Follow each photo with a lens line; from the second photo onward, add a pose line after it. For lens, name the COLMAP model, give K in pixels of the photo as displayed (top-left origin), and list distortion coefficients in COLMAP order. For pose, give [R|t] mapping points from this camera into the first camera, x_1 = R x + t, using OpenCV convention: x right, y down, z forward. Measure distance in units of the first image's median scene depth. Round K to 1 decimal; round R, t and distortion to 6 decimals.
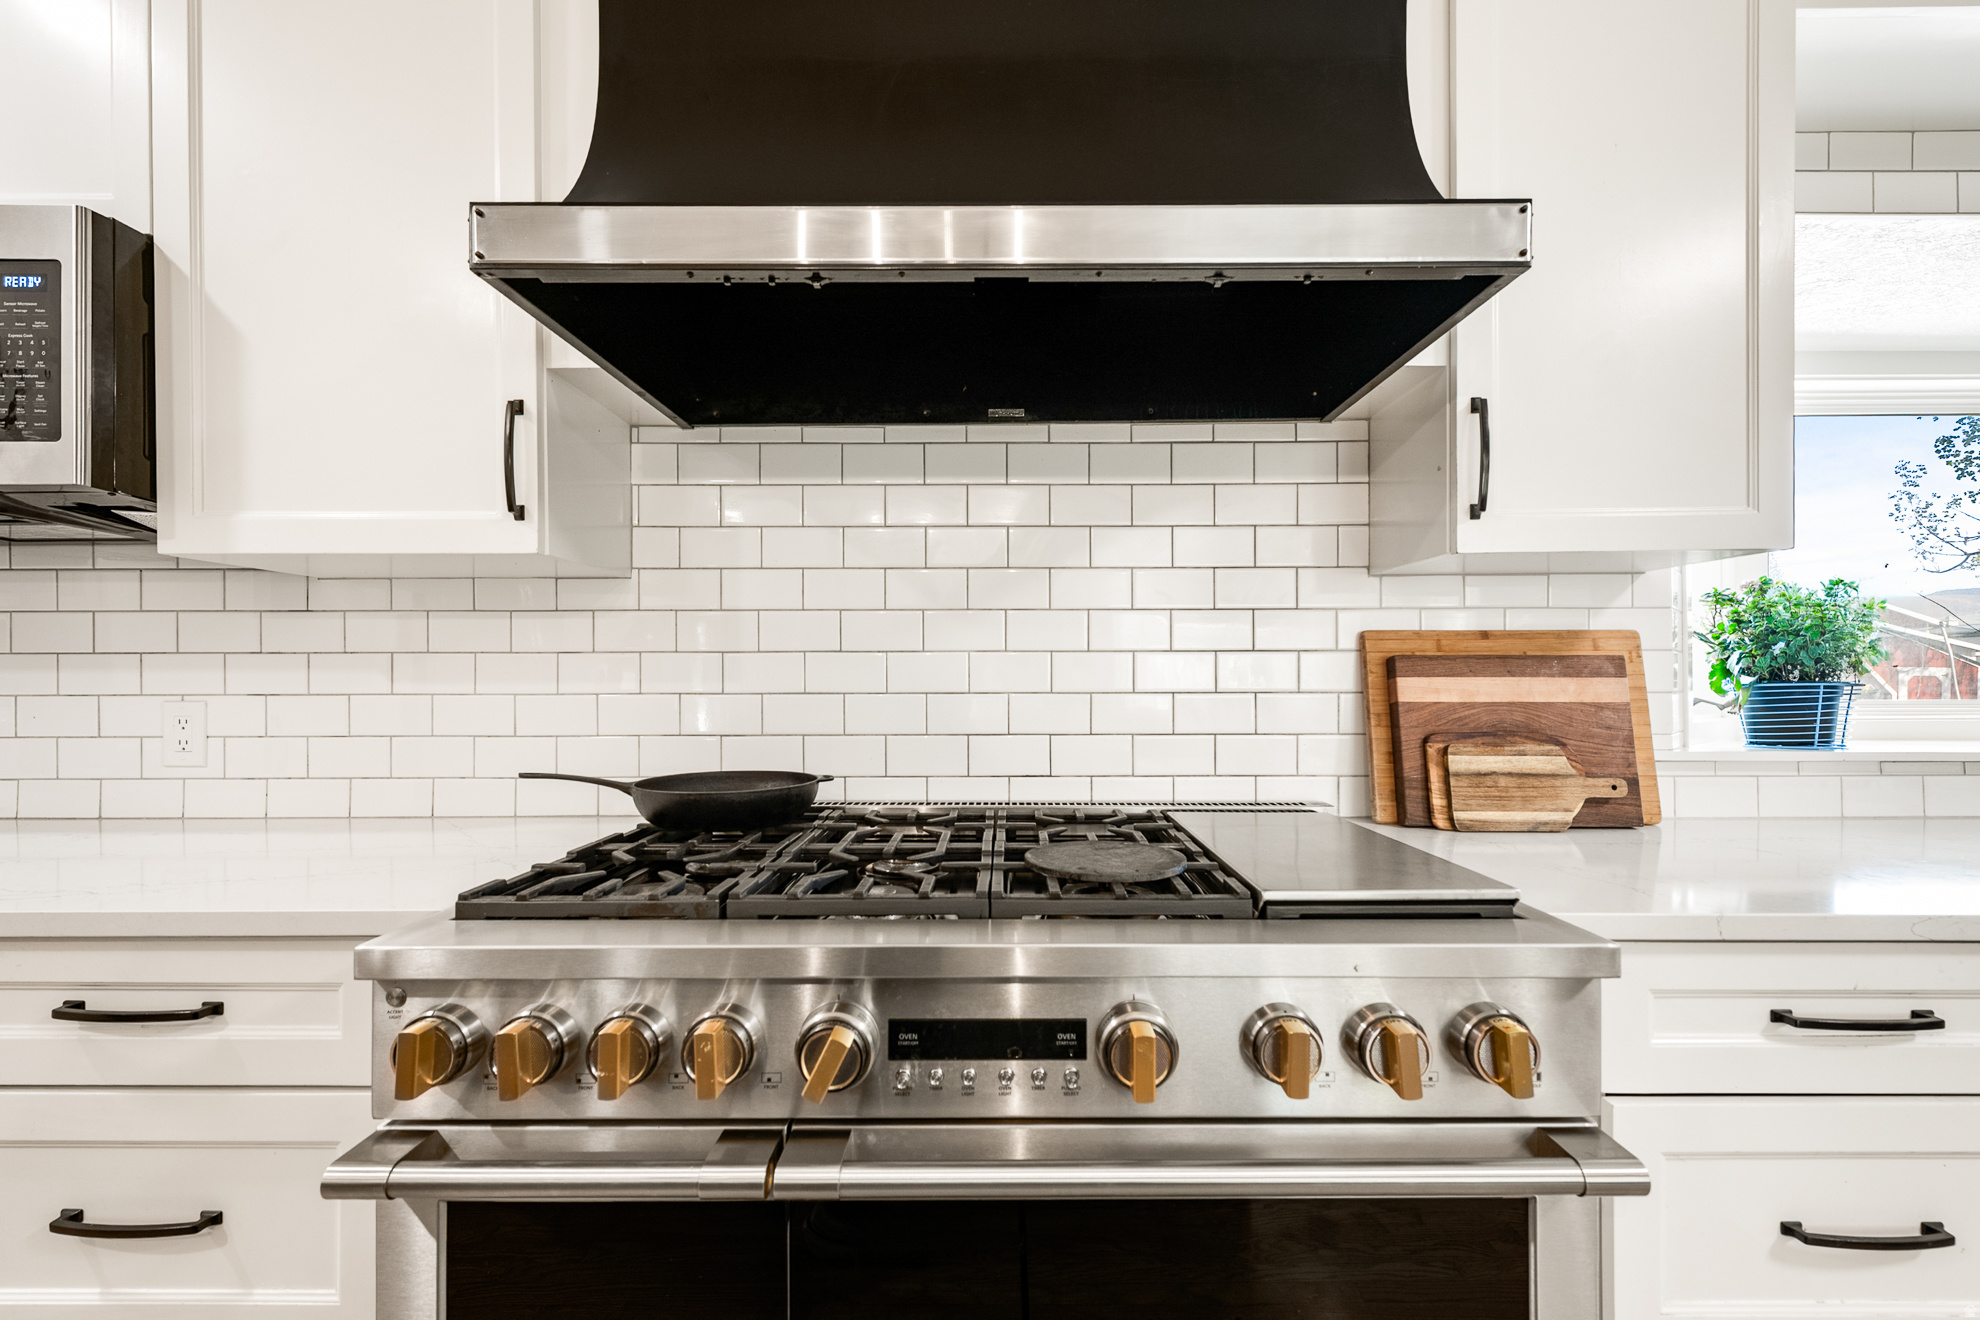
lens RADIAL K [[830.6, 0, 995.6], [0, 830.6, 680.2], [0, 0, 1]] dist [0.004809, 0.000452]
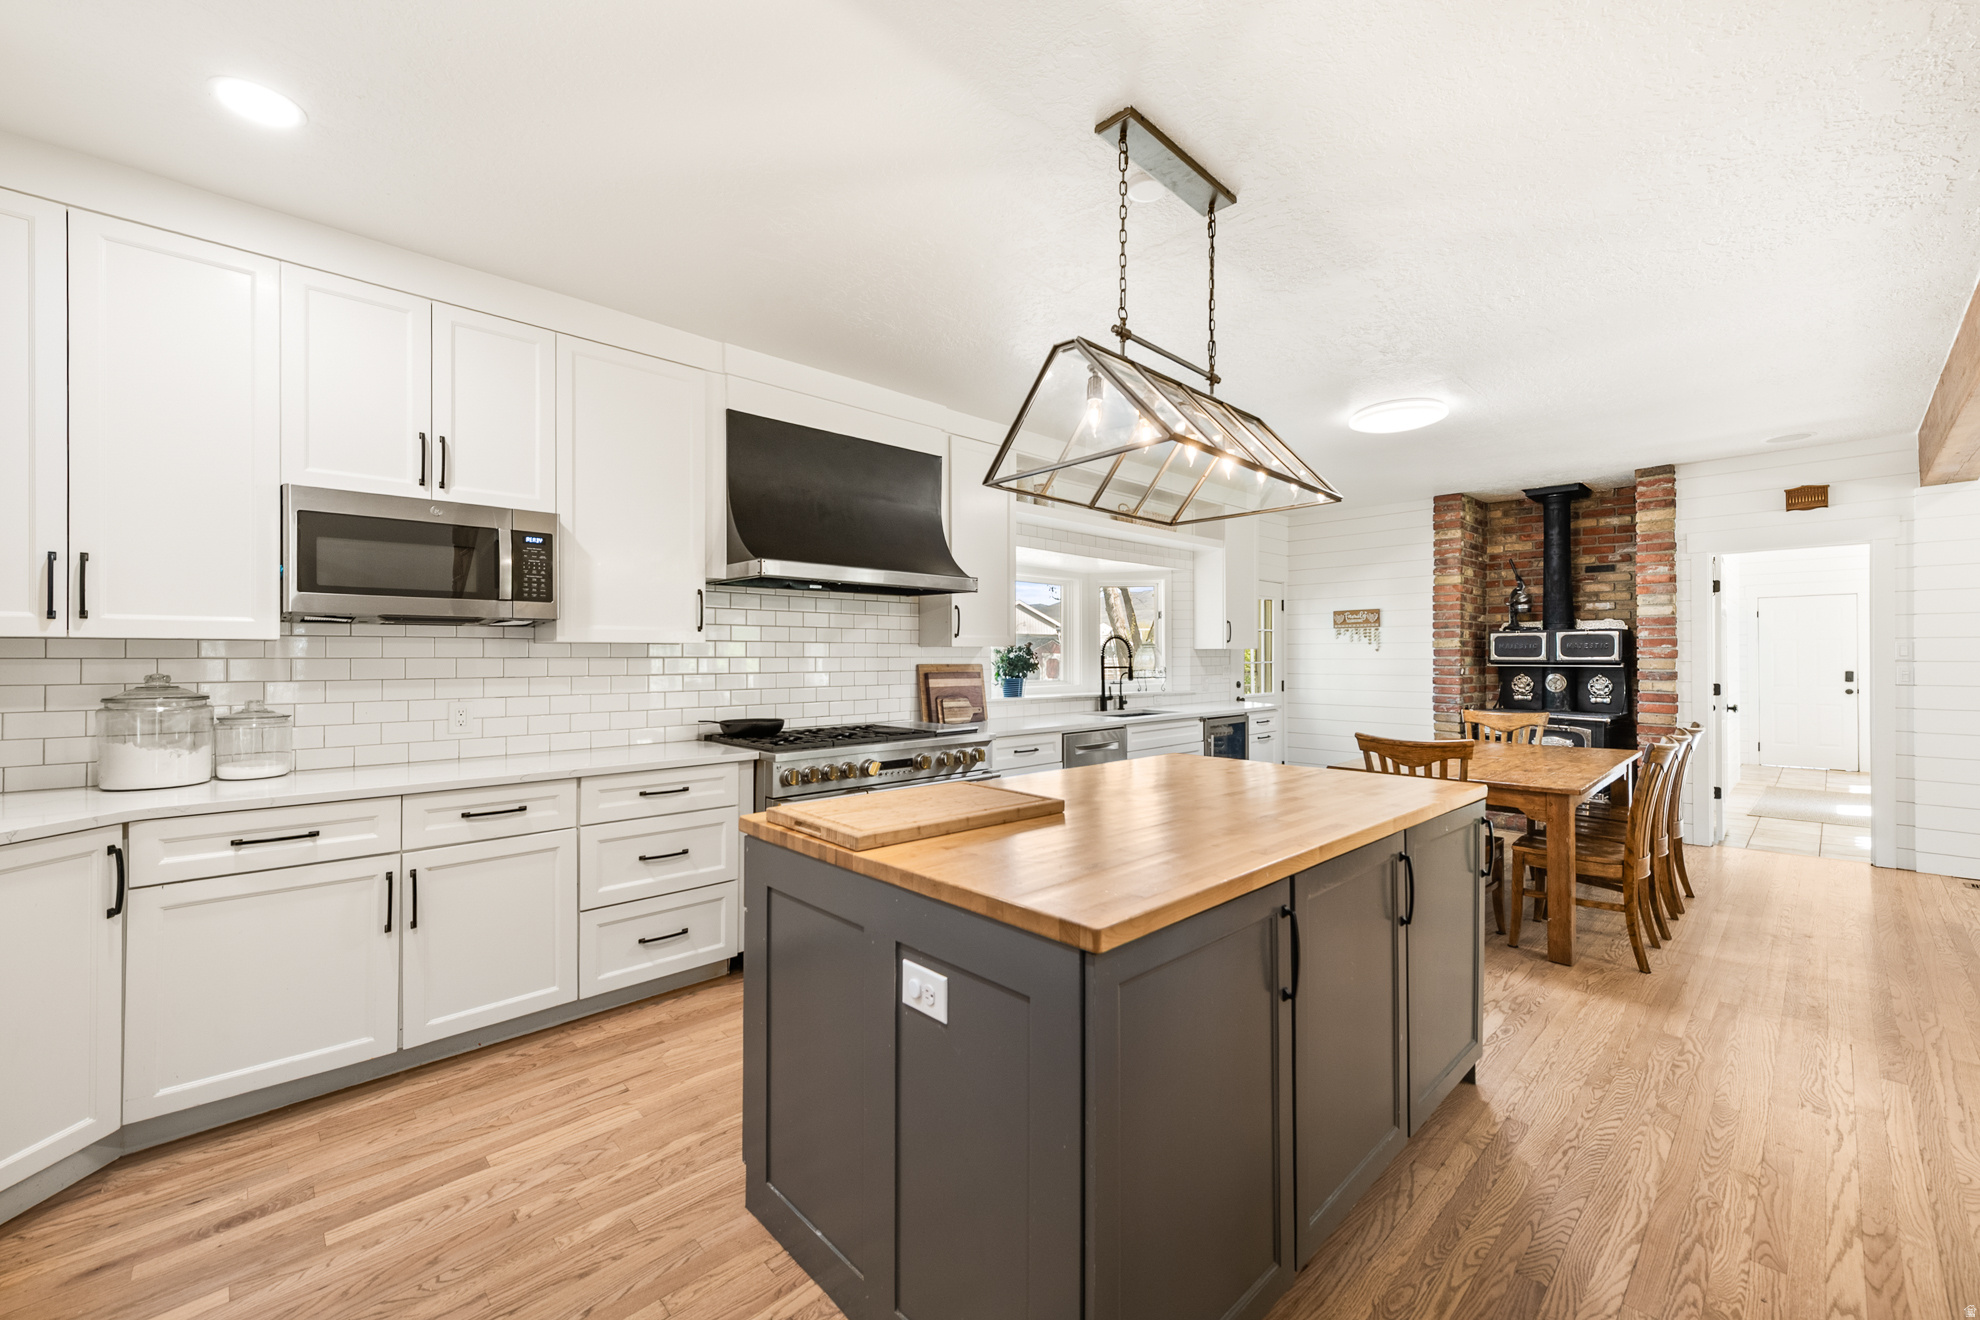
lens RADIAL K [[792.9, 0, 1002.1], [0, 792.9, 658.9], [0, 0, 1]] dist [0.006326, -0.000029]
pose [[0.717751, -0.001404, 0.696299, -1.471918], [-0.000875, 0.999995, 0.002919, -0.092451], [-0.696300, -0.002704, 0.717746, -1.425472]]
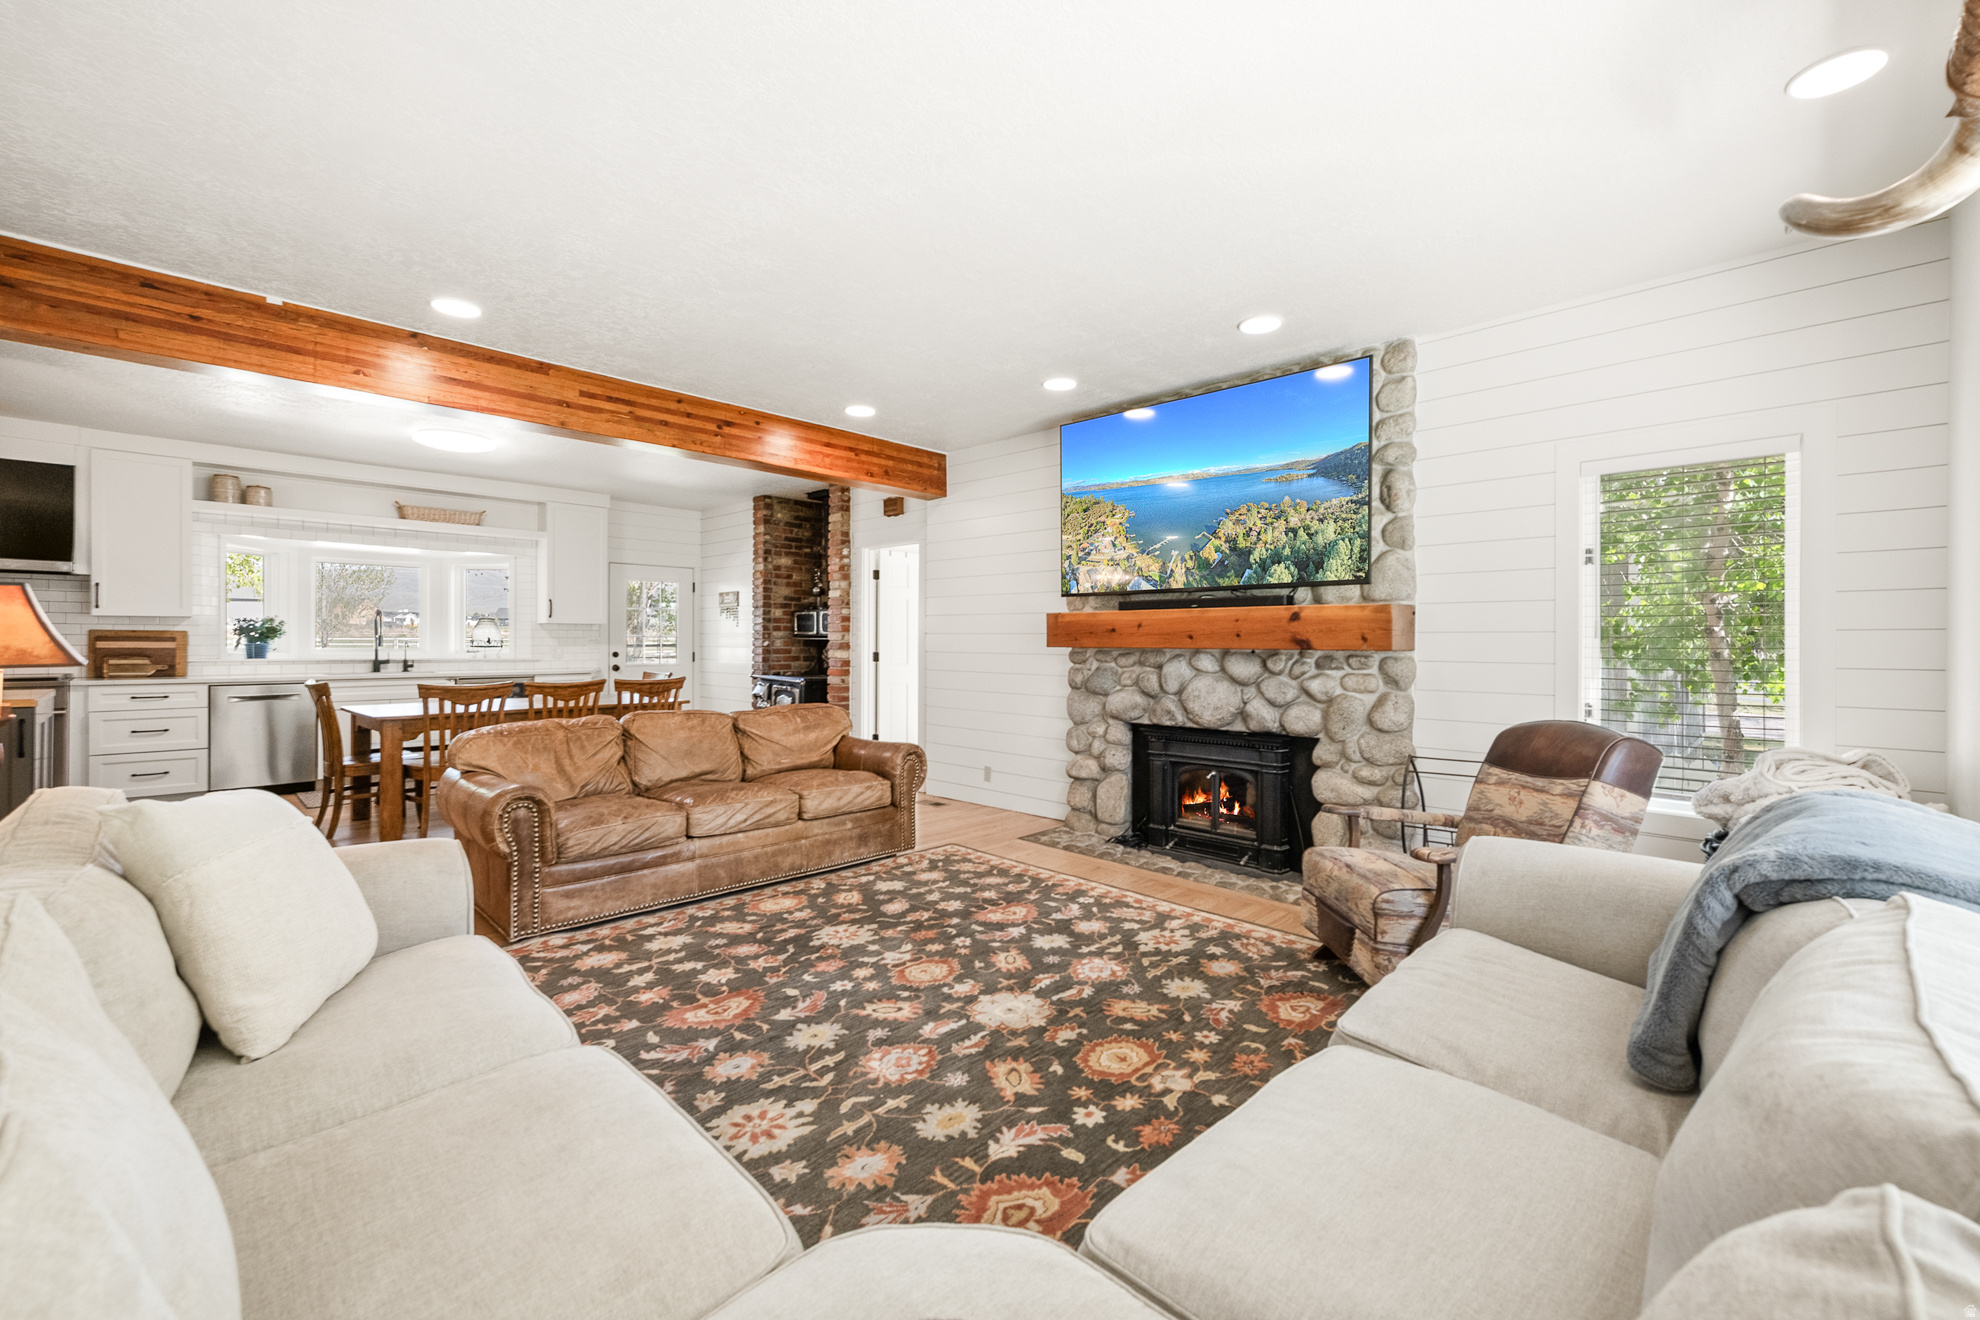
lens RADIAL K [[814.4, 0, 1011.5], [0, 814.4, 640.1], [0, 0, 1]] dist [0.001343, 0.000140]
pose [[0.681599, 0.006736, 0.731695, 0.616268], [-0.007200, 0.999971, -0.002498, -0.032379], [-0.731691, -0.003566, 0.681627, -5.010531]]
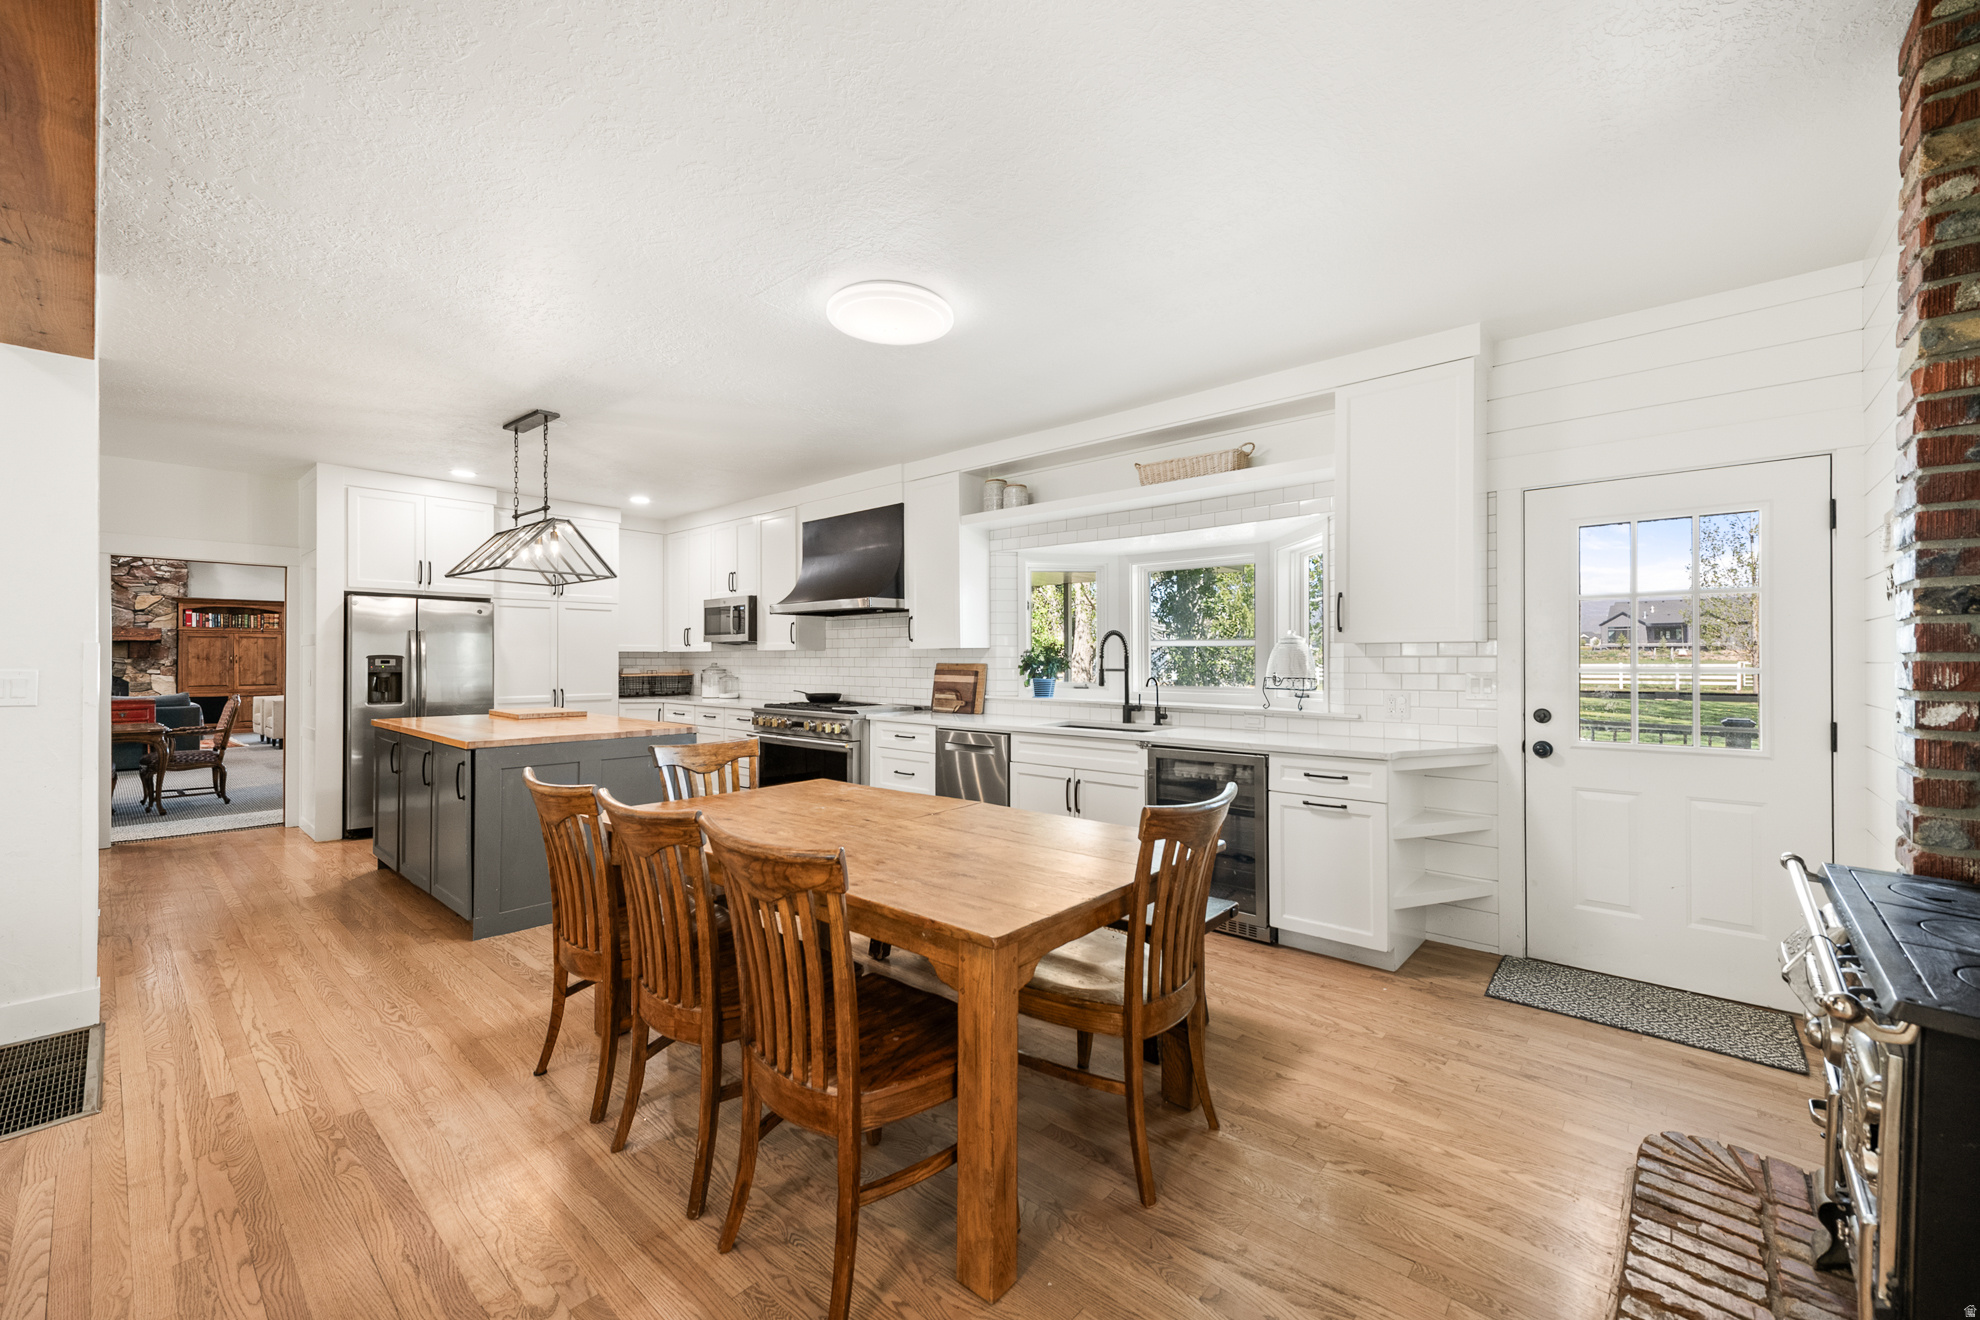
lens RADIAL K [[792.9, 0, 1002.1], [0, 792.9, 658.9], [0, 0, 1]] dist [0.006326, -0.000029]
pose [[0.753357, 0.002282, -0.657607, 3.291655], [-0.002318, 0.999997, 0.000814, -0.085363], [0.657607, 0.000911, 0.753360, -1.709596]]
